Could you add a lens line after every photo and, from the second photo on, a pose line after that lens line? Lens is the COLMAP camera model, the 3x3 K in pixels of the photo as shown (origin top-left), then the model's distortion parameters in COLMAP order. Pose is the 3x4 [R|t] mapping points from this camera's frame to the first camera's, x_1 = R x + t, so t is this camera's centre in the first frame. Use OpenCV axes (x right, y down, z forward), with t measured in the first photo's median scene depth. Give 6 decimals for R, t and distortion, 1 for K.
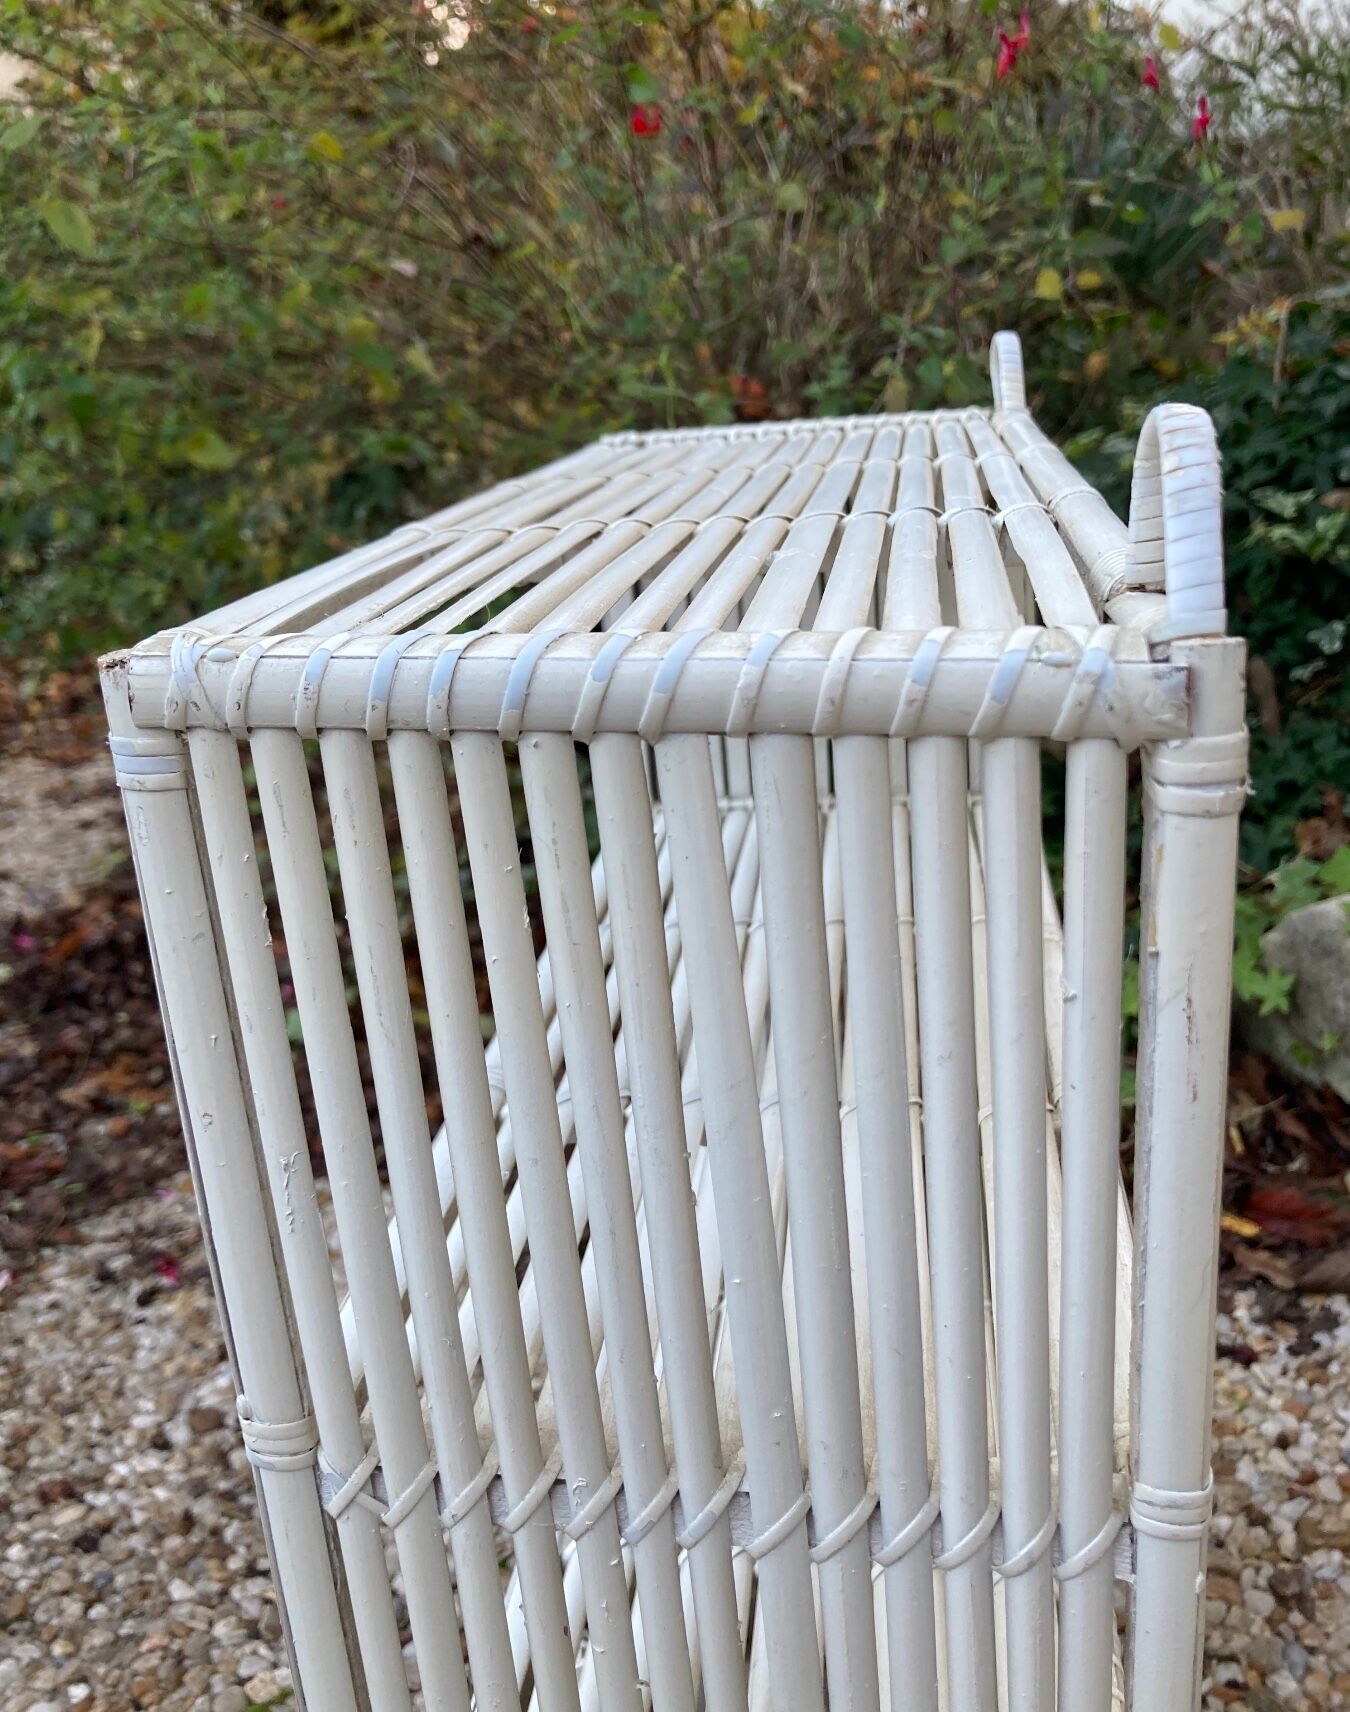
lens RADIAL K [[1497.5, 0, 682.7], [0, 1497.5, 816.1], [0, 0, 1]] dist [-0.008064, -0.000453]
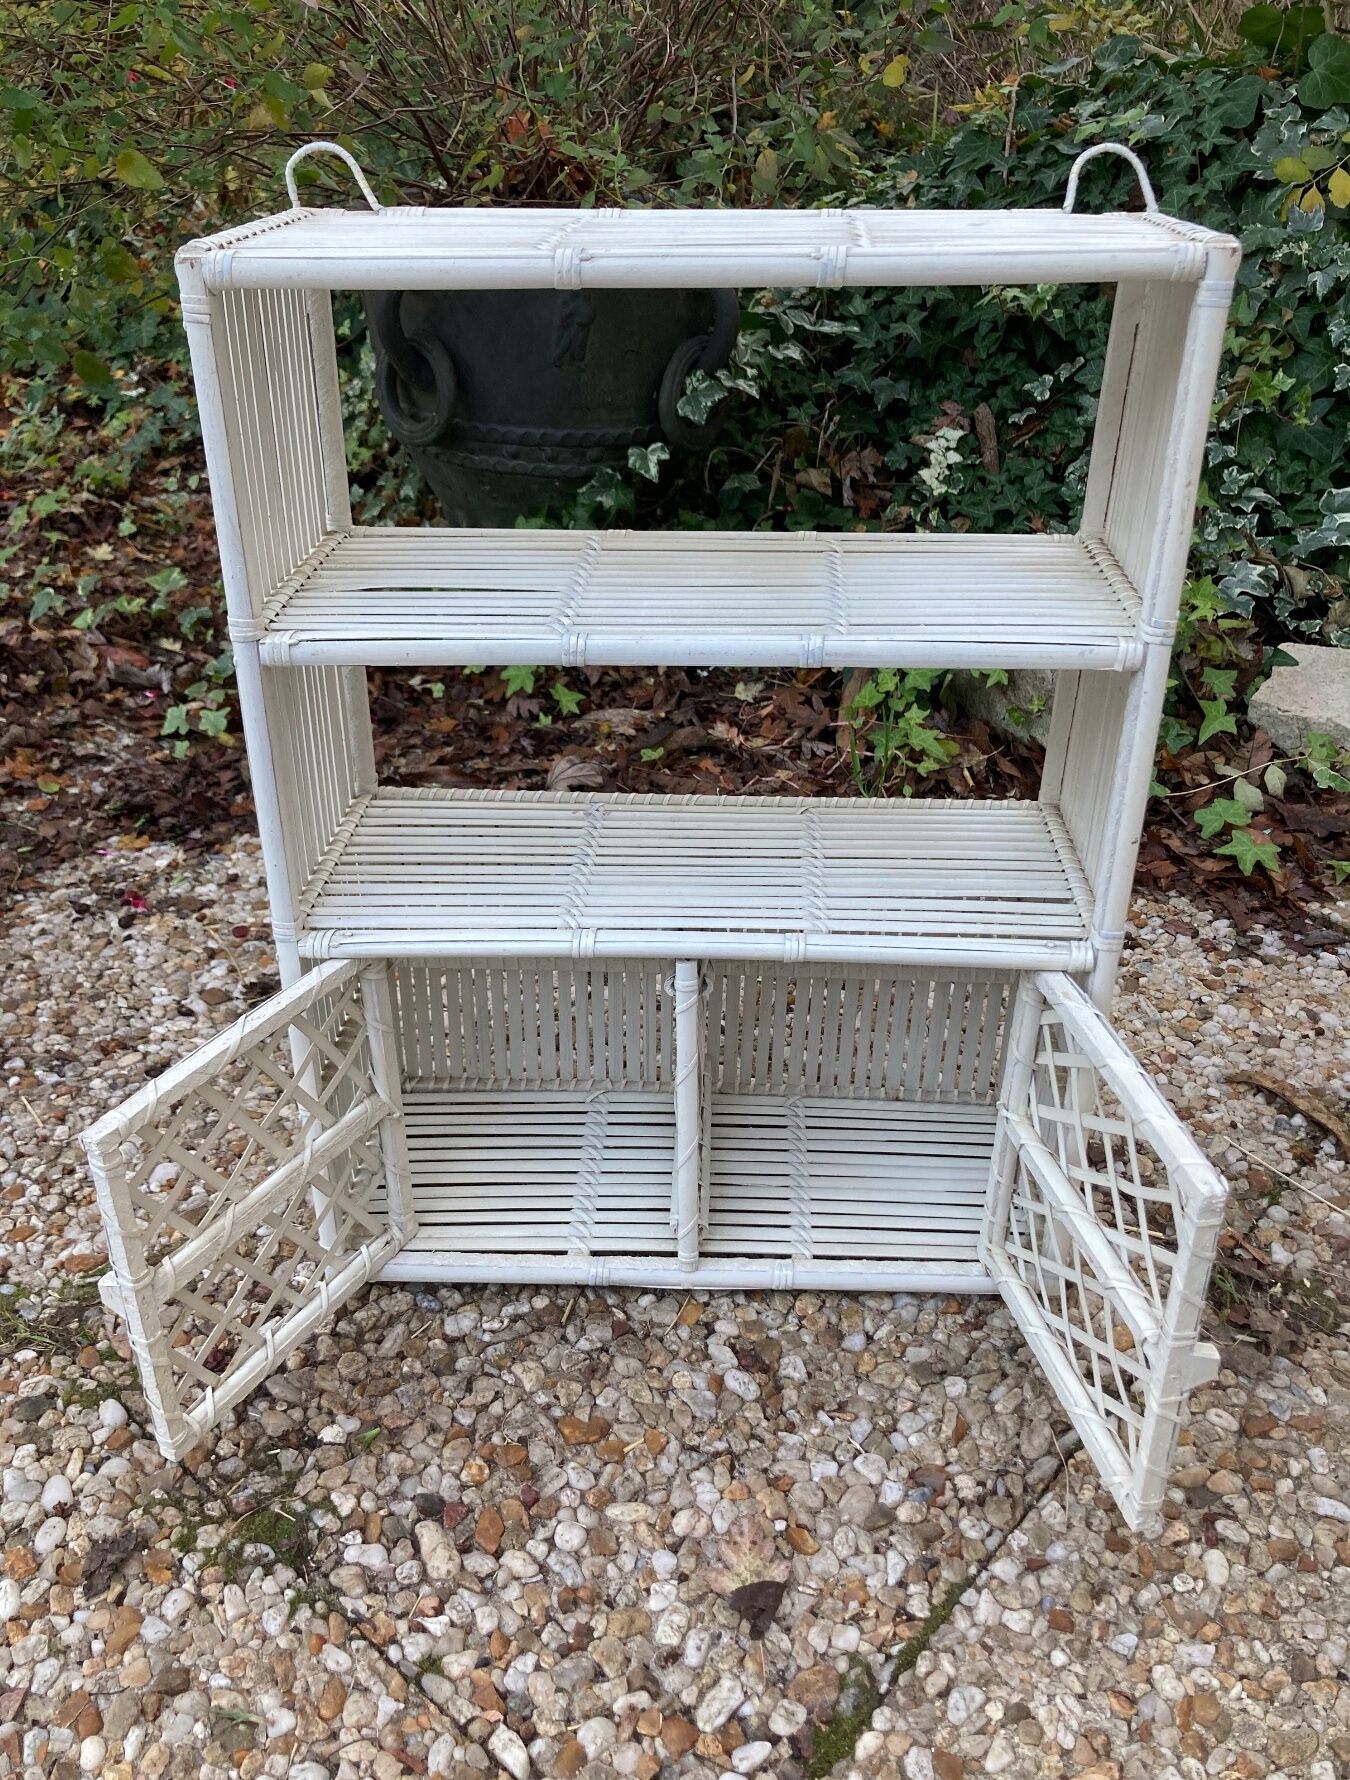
lens RADIAL K [[1466.1, 0, 656.9], [0, 1466.1, 920.0], [0, 0, 1]] dist [0.002657, -0.002954]
pose [[0.979571, -0.041366, 0.196800, -0.167049], [-0.002642, 0.975884, 0.218272, 0.057931], [-0.201083, -0.214333, 0.955838, -0.221069]]
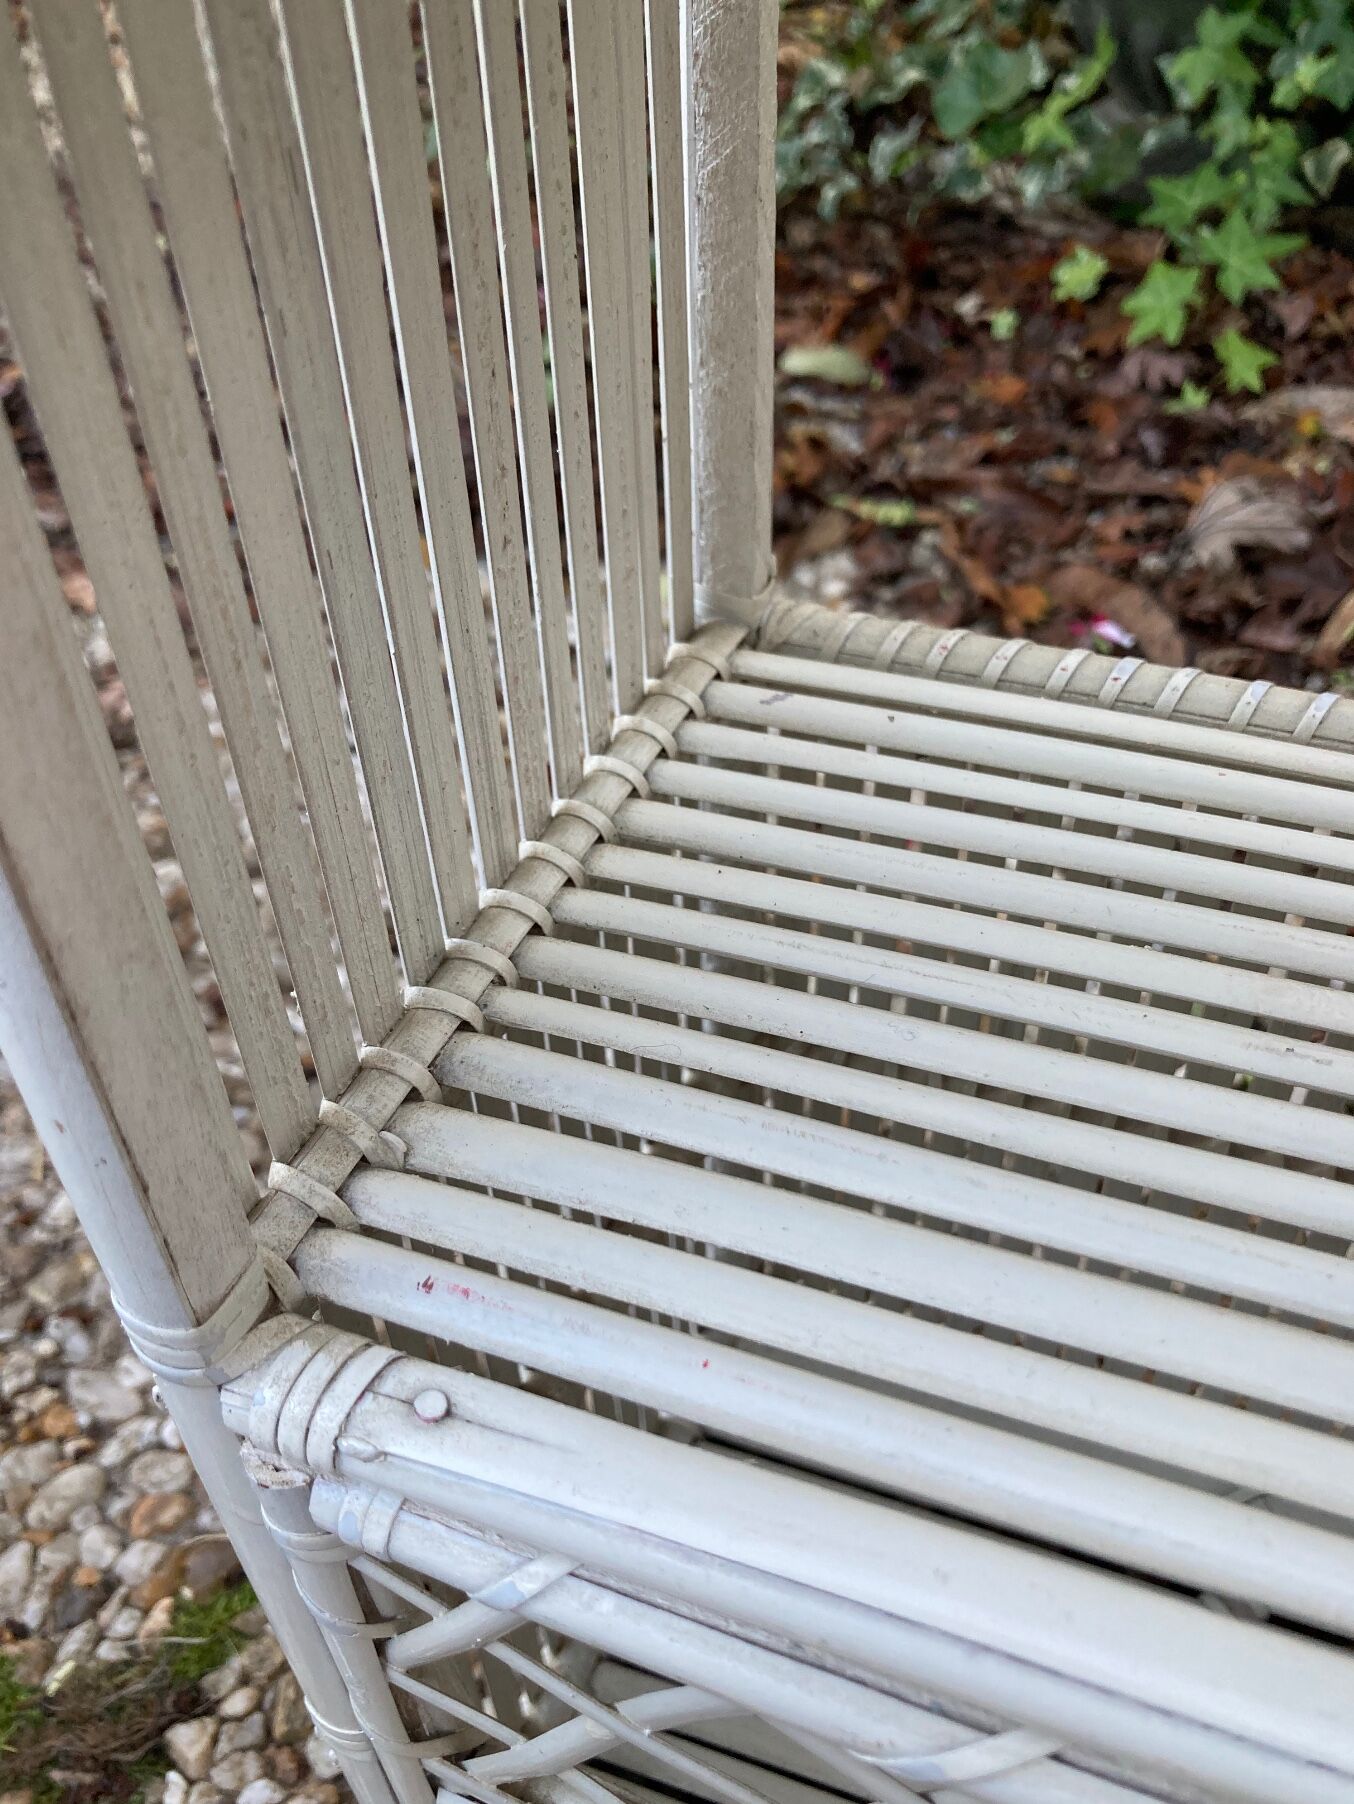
lens RADIAL K [[1496.0, 0, 680.6], [0, 1496.0, 899.4], [0, 0, 1]] dist [-0.000068, -0.005041]
pose [[0.987725, 0.118519, -0.101745, -0.138263], [-0.064933, 0.903968, 0.422642, 0.104347], [0.142065, -0.410848, 0.900567, 0.377762]]
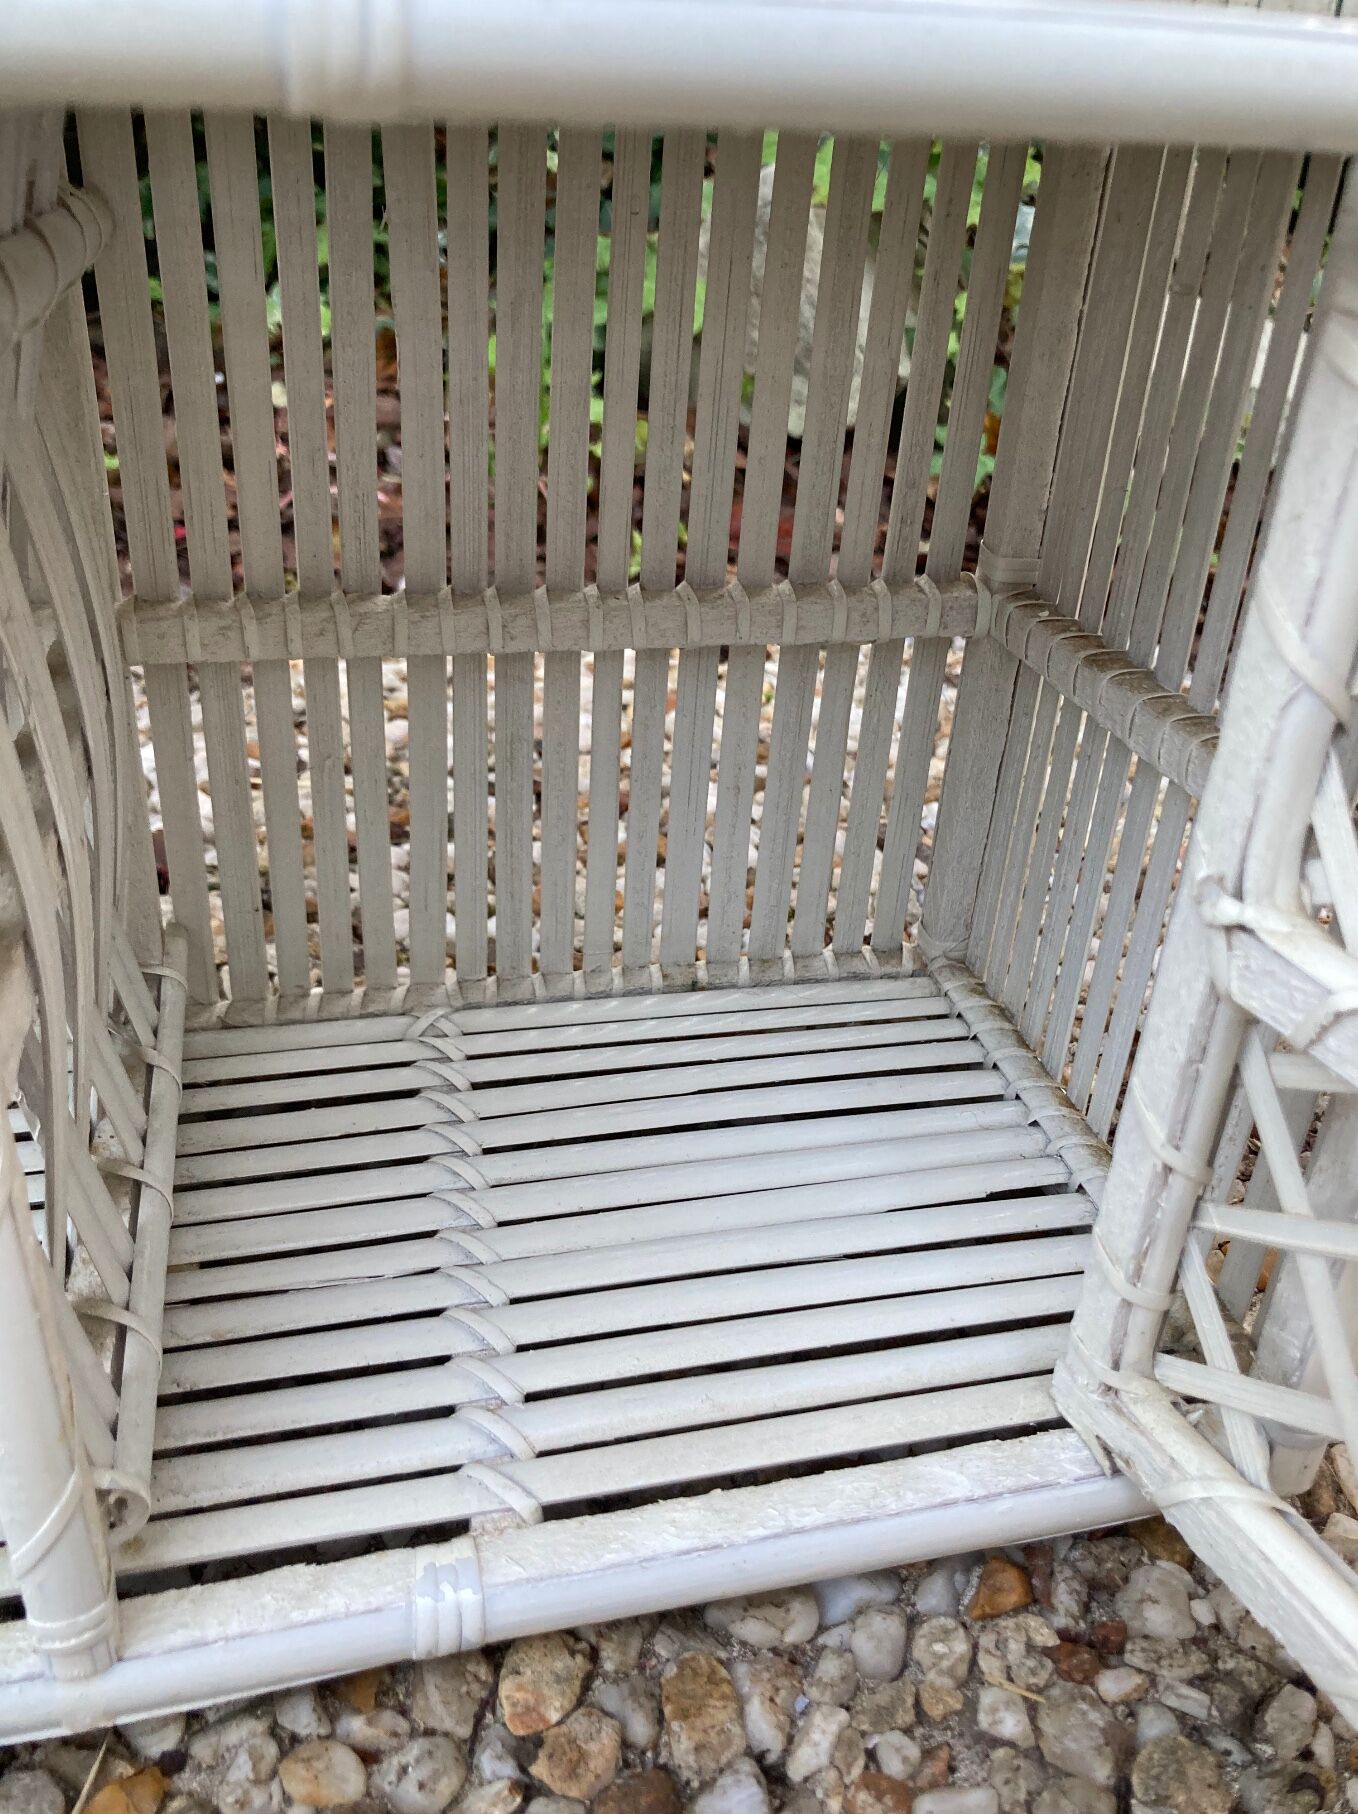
lens RADIAL K [[1504.3, 0, 688.8], [0, 1504.3, 899.6], [0, 0, 1]] dist [-0.000068, -0.005041]
pose [[0.884941, -0.127529, 0.447901, -0.004194], [0.028799, 0.974920, 0.220685, 0.270389], [-0.464811, -0.182394, 0.866420, 0.298696]]
